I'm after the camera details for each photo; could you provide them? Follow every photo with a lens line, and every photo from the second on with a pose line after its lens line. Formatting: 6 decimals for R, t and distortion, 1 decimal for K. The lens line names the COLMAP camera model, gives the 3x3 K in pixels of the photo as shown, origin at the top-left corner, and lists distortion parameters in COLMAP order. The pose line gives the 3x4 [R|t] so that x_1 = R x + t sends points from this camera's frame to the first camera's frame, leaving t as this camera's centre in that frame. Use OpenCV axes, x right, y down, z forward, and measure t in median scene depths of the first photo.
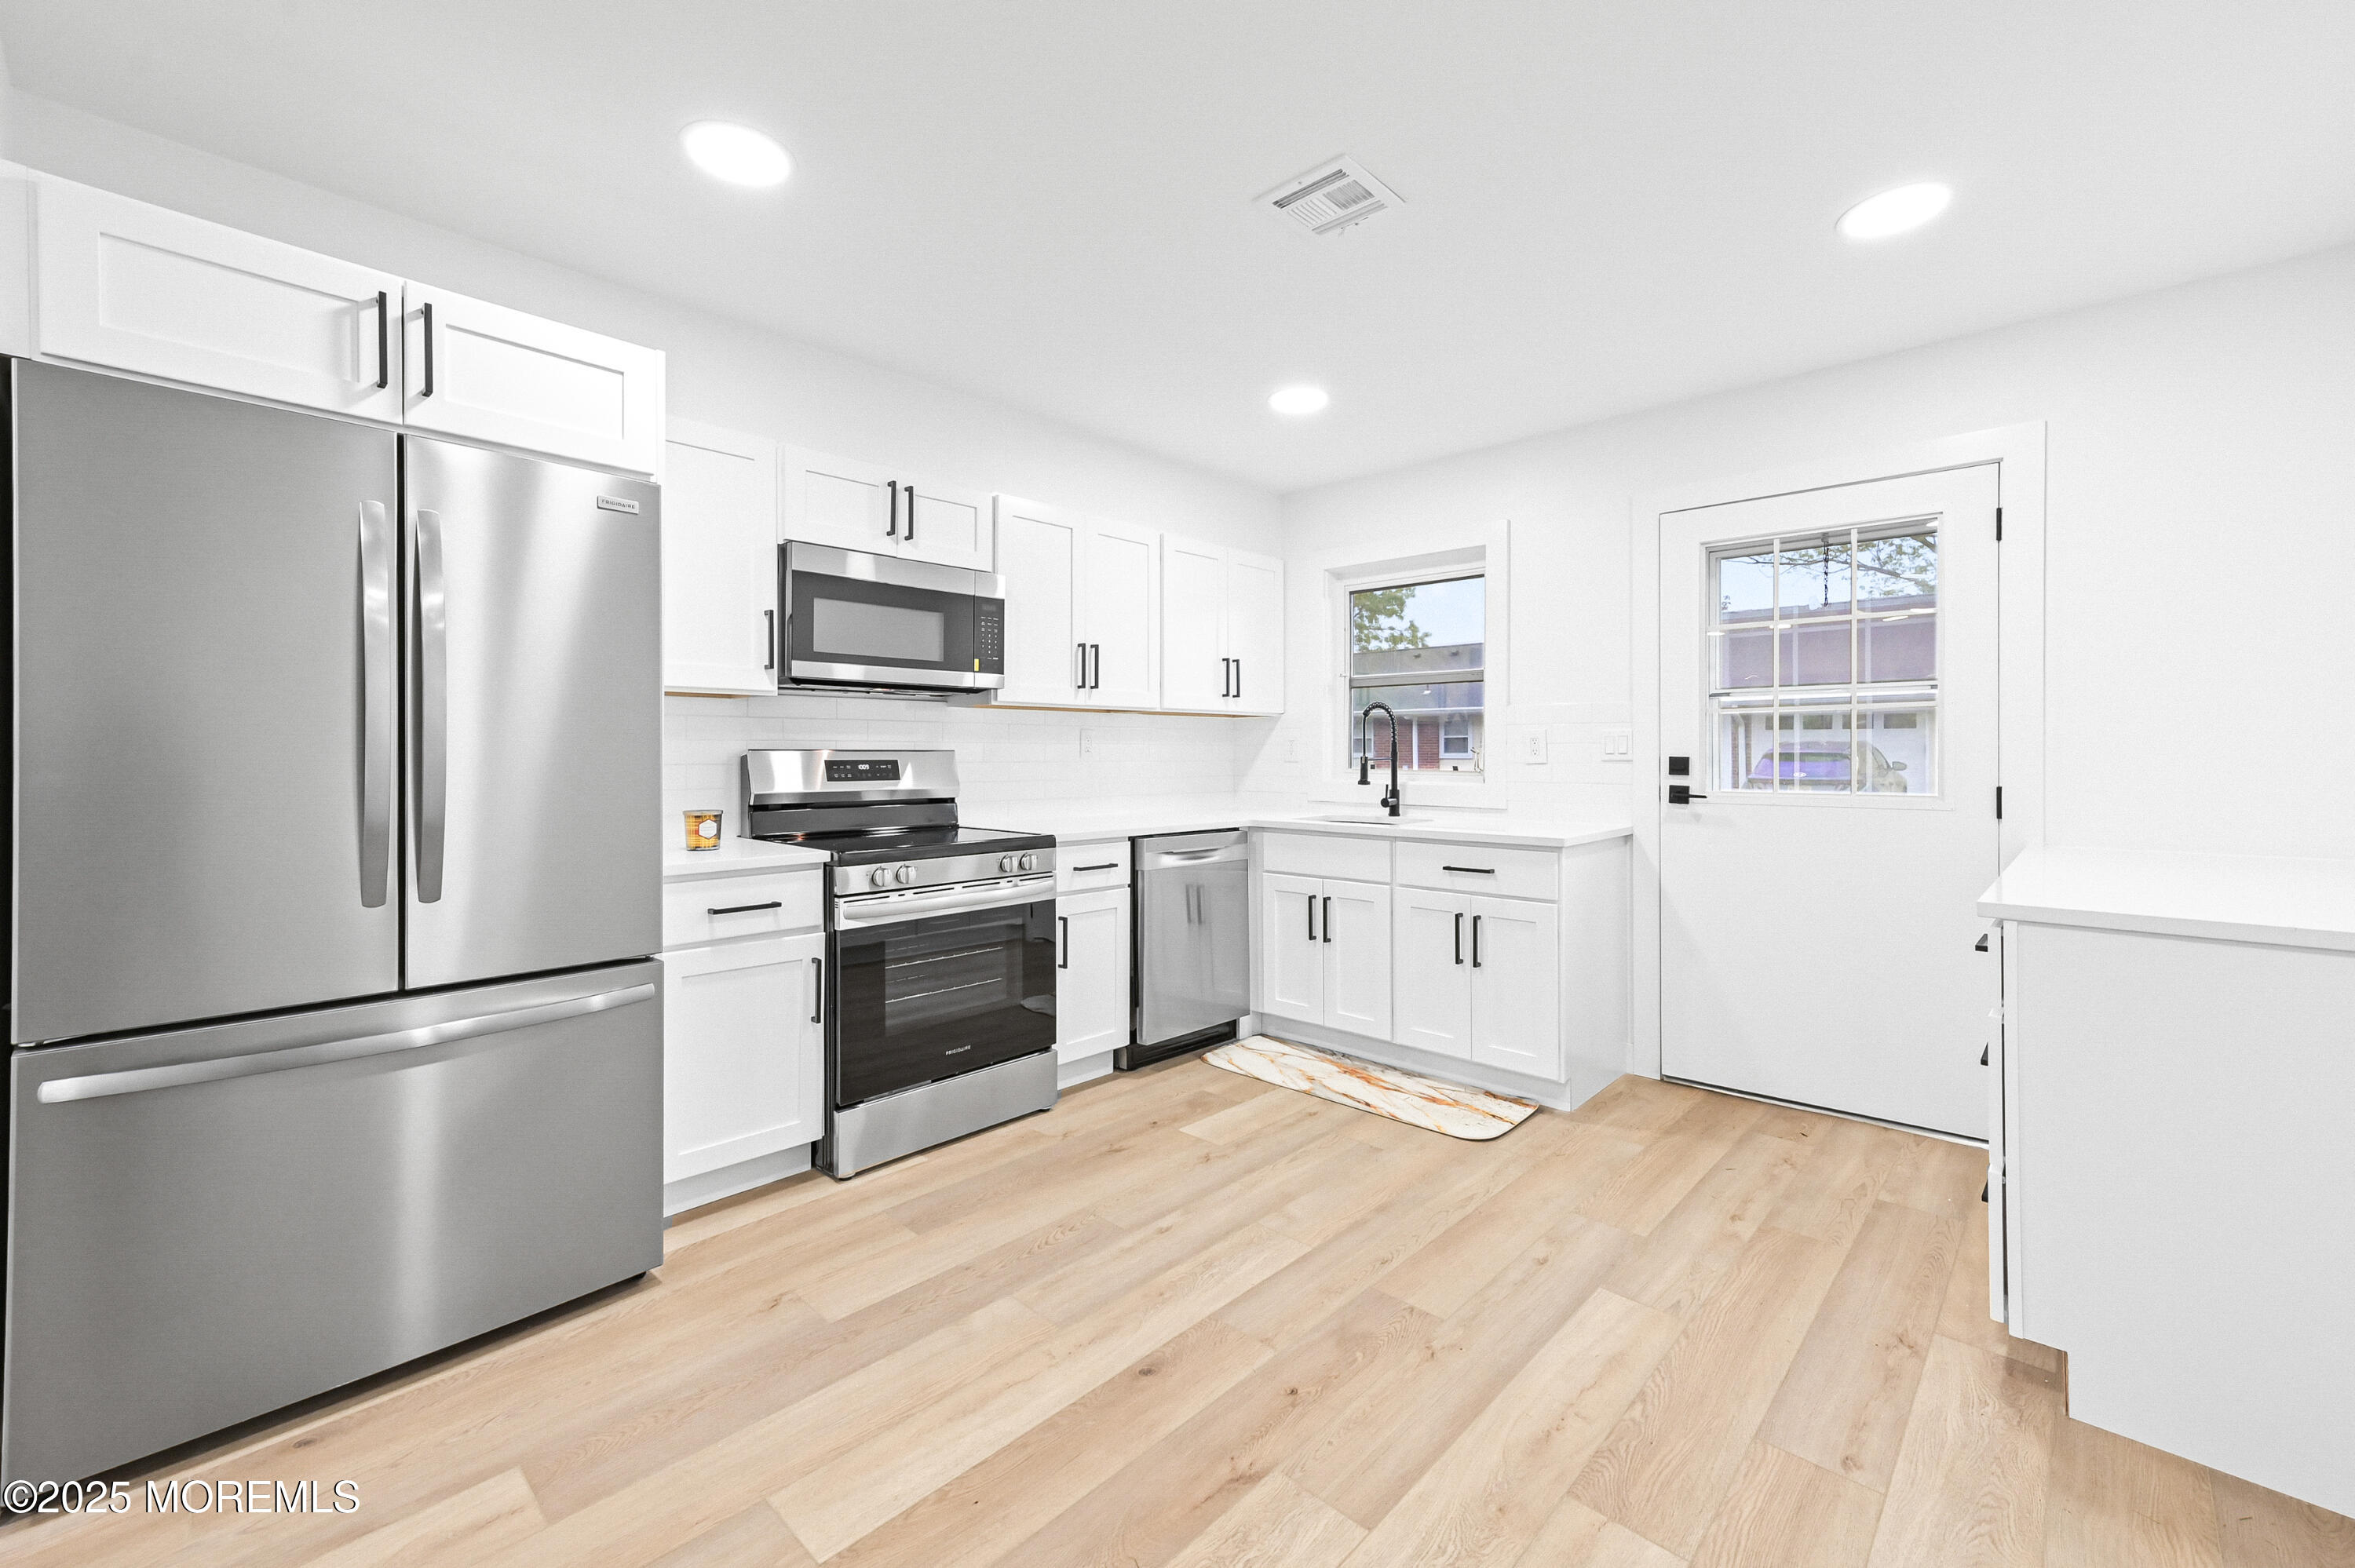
lens RADIAL K [[972.3, 0, 1177.8], [0, 972.3, 750.8], [0, 0, 1]] dist [0.011793, 0.000096]
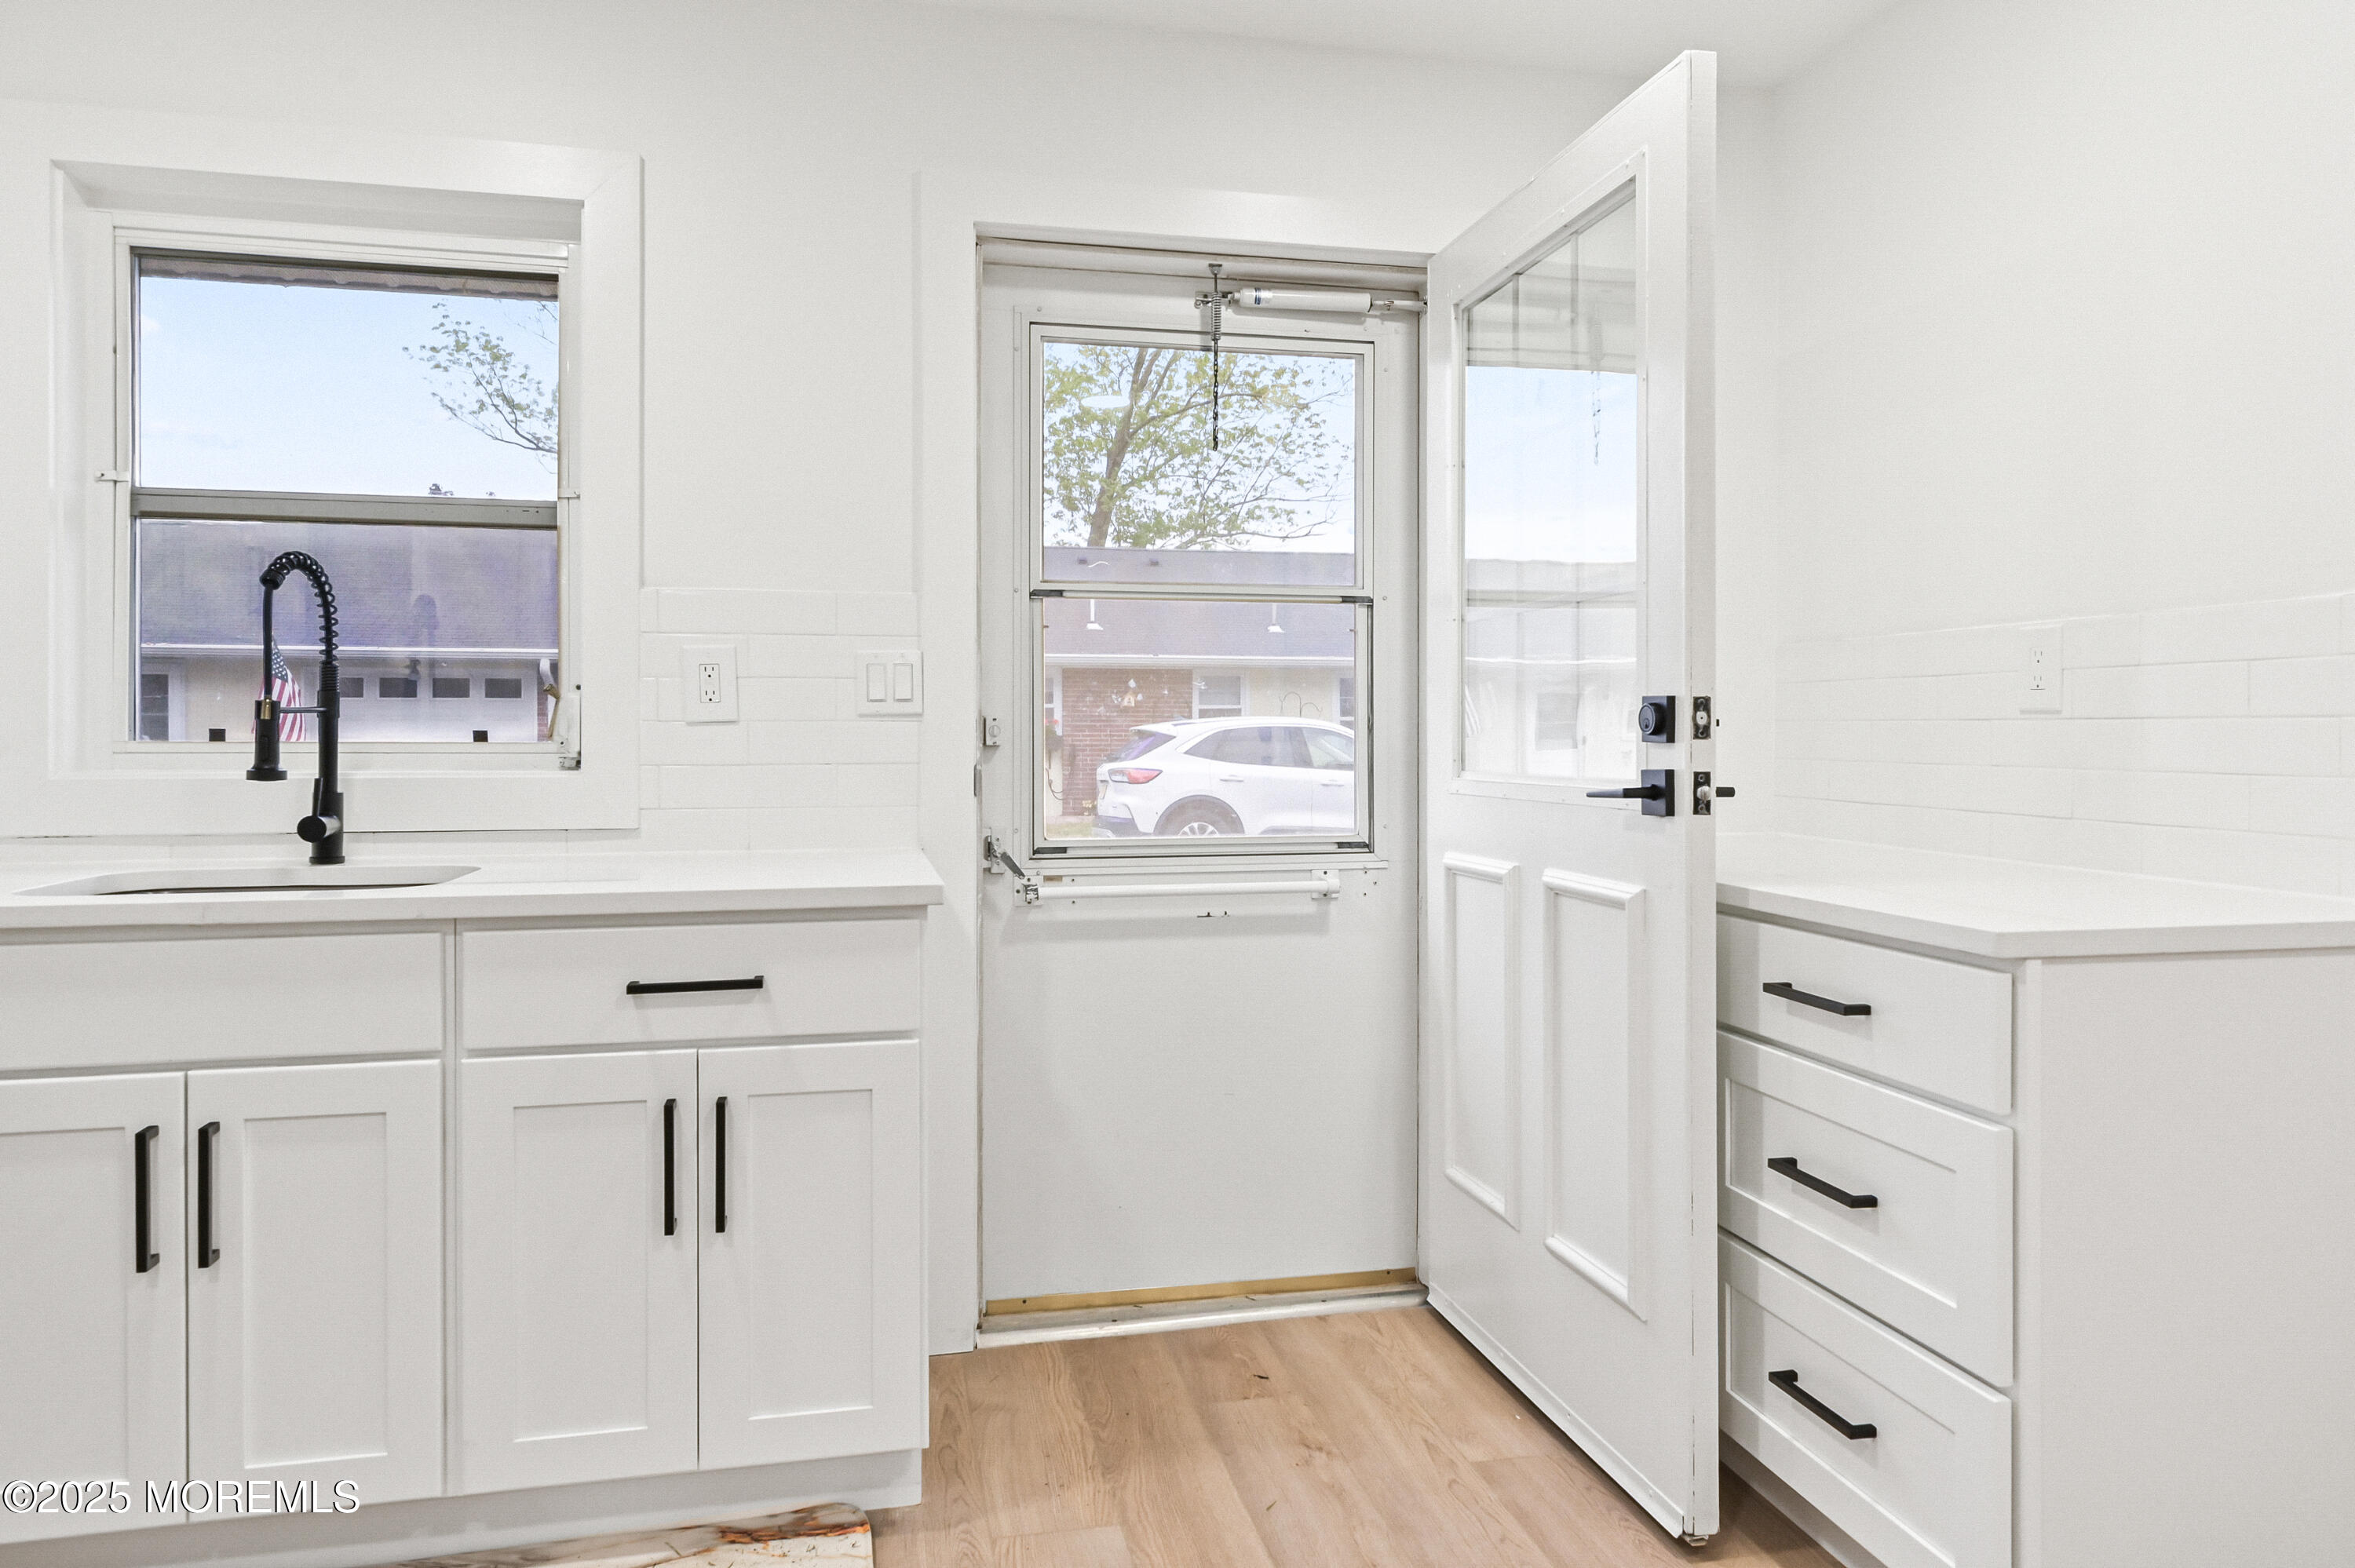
lens RADIAL K [[1545.0, 0, 1220.0], [0, 1545.0, 736.4], [0, 0, 1]] dist [0.005480, 0.000808]
pose [[0.557892, -0.001075, 0.829913, -0.100468], [-0.000103, 0.999999, 0.001365, 0.021706], [-0.829914, -0.000847, 0.557891, 0.485427]]
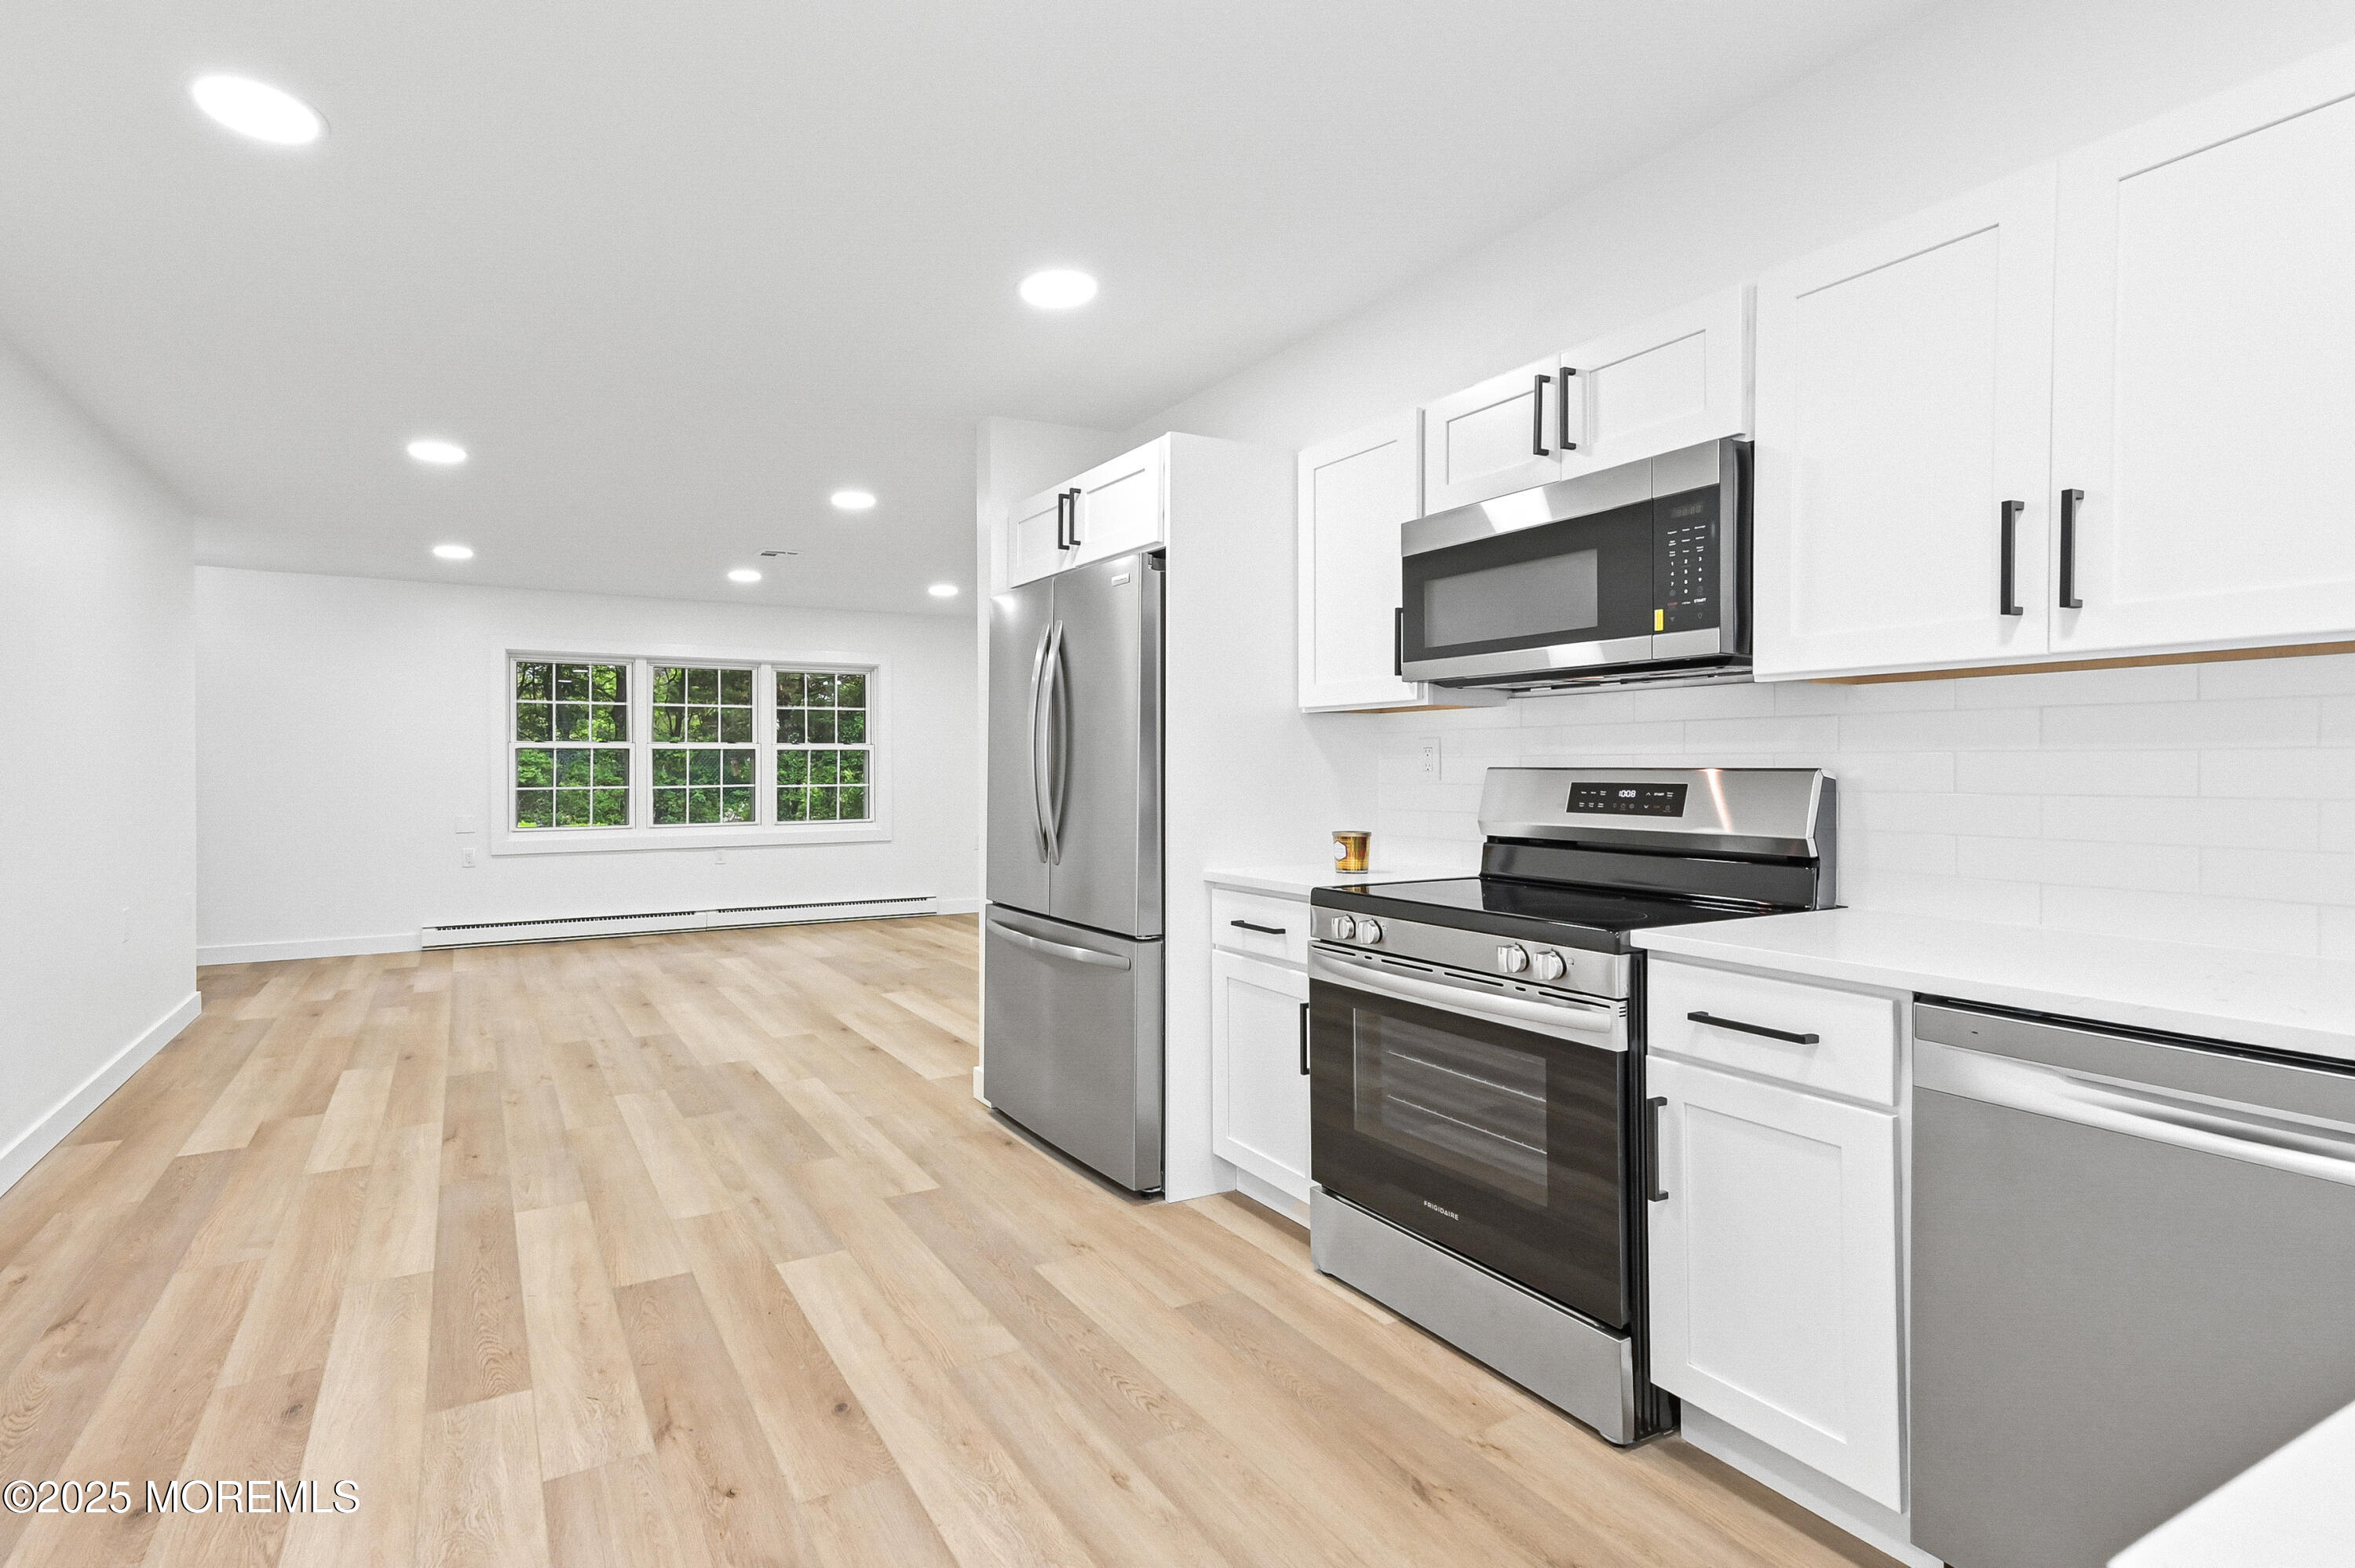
lens RADIAL K [[1088.6, 0, 994.3], [0, 1088.6, 763.6], [0, 0, 1]] dist [0.025930, -0.000055]
pose [[-0.351633, 0.001417, -0.936137, 0.538658], [0.006975, 0.999975, -0.001106, -0.006230], [0.936112, -0.006918, -0.351634, 0.872793]]
